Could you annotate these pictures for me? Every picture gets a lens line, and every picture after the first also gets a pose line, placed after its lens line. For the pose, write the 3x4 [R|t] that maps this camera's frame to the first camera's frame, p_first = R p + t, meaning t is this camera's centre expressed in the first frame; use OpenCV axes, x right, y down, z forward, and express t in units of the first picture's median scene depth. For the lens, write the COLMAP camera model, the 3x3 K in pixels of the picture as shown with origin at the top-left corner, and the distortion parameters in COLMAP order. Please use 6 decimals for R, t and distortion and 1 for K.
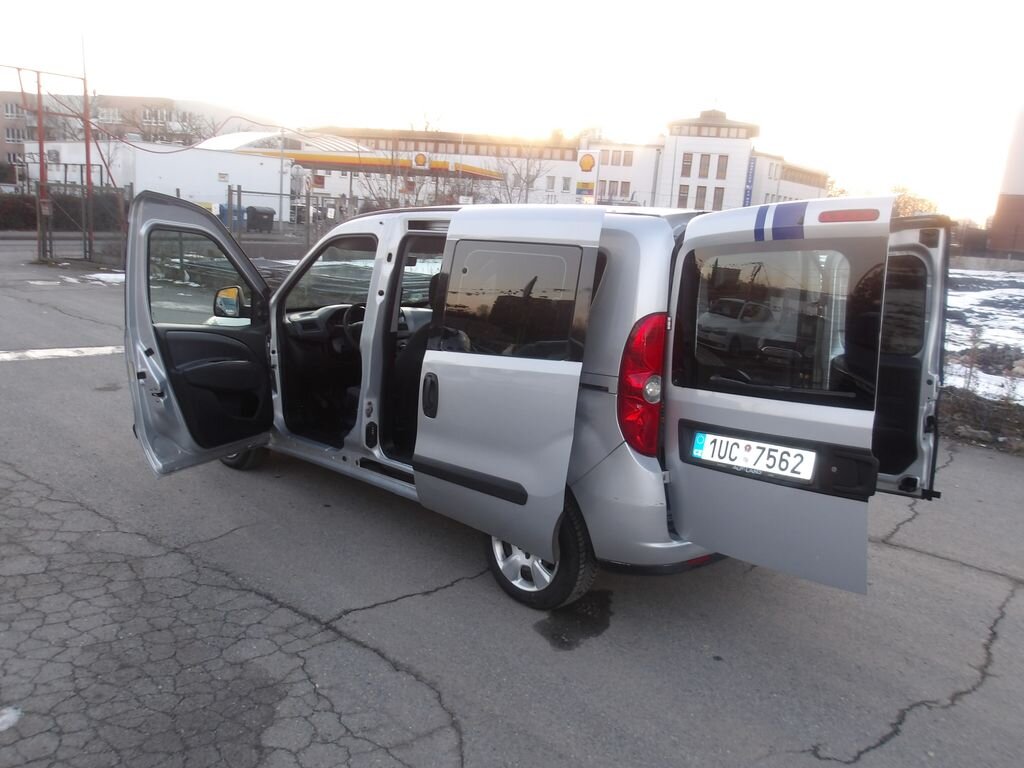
lens RADIAL K [[861.7, 0, 493.8], [0, 861.7, 382.5], [0, 0, 1]] dist [-0.035662, 0.006274]
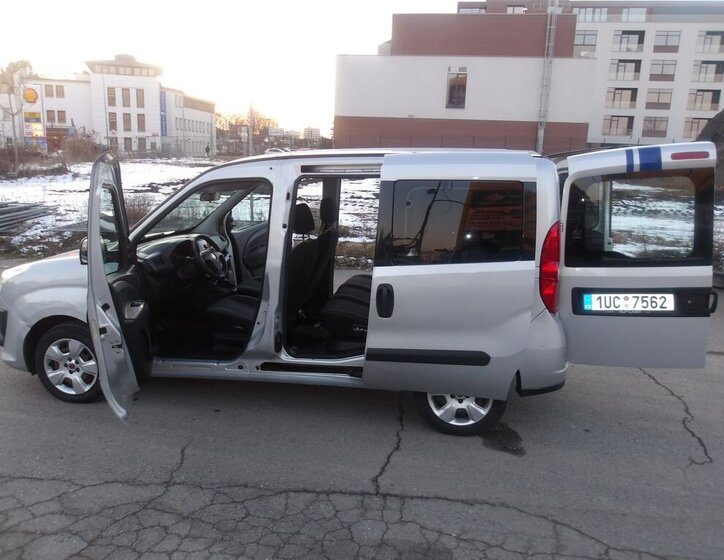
lens RADIAL K [[636.2, 0, 348.9], [0, 636.2, 281.3], [0, 0, 1]] dist [-0.013305, -0.005880]
pose [[0.826088, -0.153402, 0.542261, -0.639472], [0.133262, 0.988122, 0.076518, -0.096035], [-0.547558, 0.009052, 0.836719, 0.223829]]
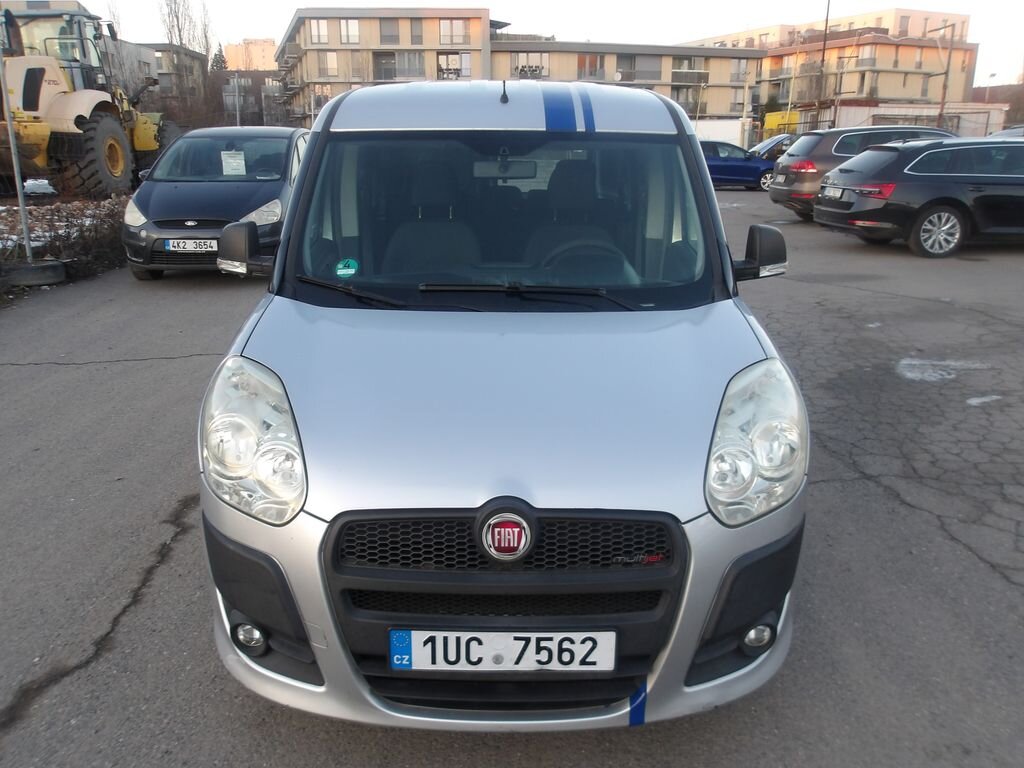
lens RADIAL K [[861.7, 0, 493.8], [0, 861.7, 382.5], [0, 0, 1]] dist [-0.035662, 0.006274]
pose [[-0.706027, -0.249998, 0.662591, -0.752754], [0.095485, 0.893470, 0.438854, -0.393462], [-0.701718, 0.373111, -0.606943, 2.023976]]
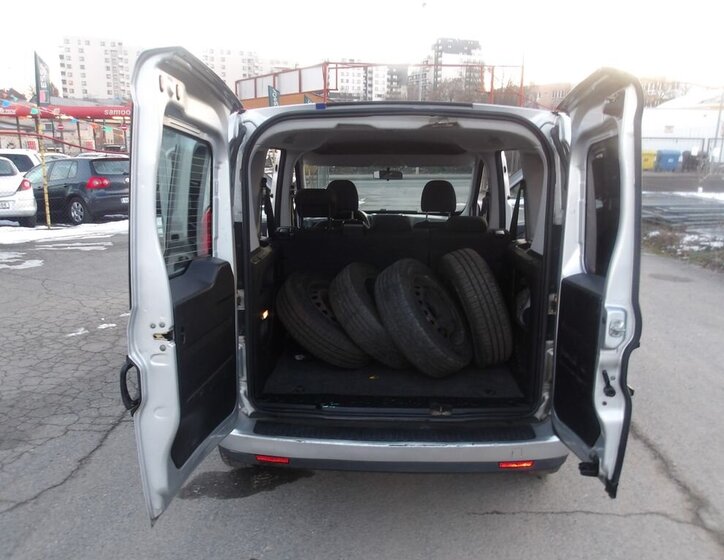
lens RADIAL K [[636.2, 0, 348.9], [0, 636.2, 281.3], [0, 0, 1]] dist [-0.013305, -0.005880]
pose [[0.689833, 0.112214, -0.715219, 0.714279], [-0.117651, 0.992158, 0.042189, -0.027530], [0.714345, 0.055043, 0.697626, 0.501268]]
